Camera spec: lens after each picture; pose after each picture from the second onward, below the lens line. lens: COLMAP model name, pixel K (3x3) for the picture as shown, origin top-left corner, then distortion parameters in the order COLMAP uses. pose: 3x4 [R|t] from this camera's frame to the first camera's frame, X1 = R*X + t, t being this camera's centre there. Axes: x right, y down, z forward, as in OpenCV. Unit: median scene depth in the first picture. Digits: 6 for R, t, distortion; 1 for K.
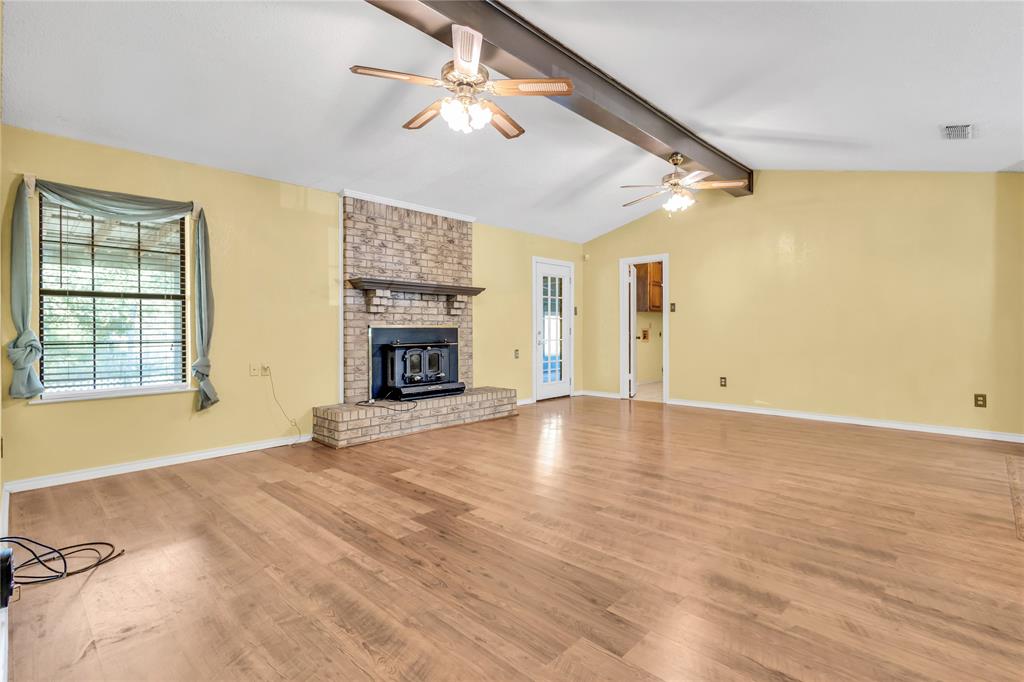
lens RADIAL K [[489.3, 0, 509.2], [0, 489.3, 328.8], [0, 0, 1]] dist [0.004979, 0.000310]
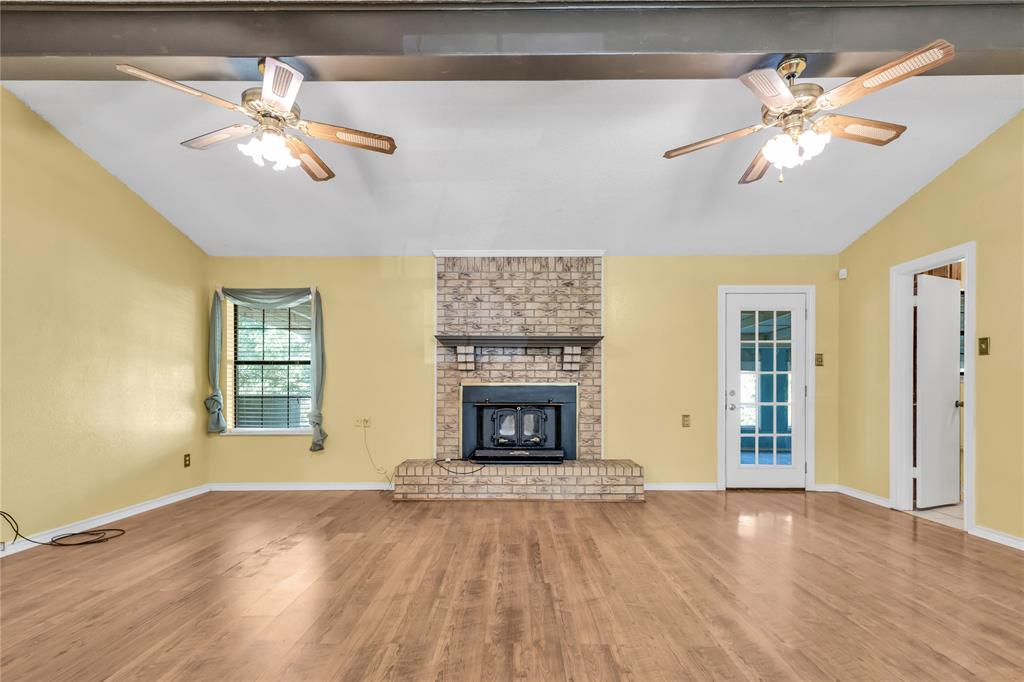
lens RADIAL K [[483.0, 0, 504.8], [0, 483.0, 388.9], [0, 0, 1]] dist [0.011048, -0.000049]
pose [[0.688134, 0.005523, -0.725563, 0.452597], [-0.002760, 0.999984, 0.004994, -0.000215], [0.725578, -0.001434, 0.688138, 0.370702]]
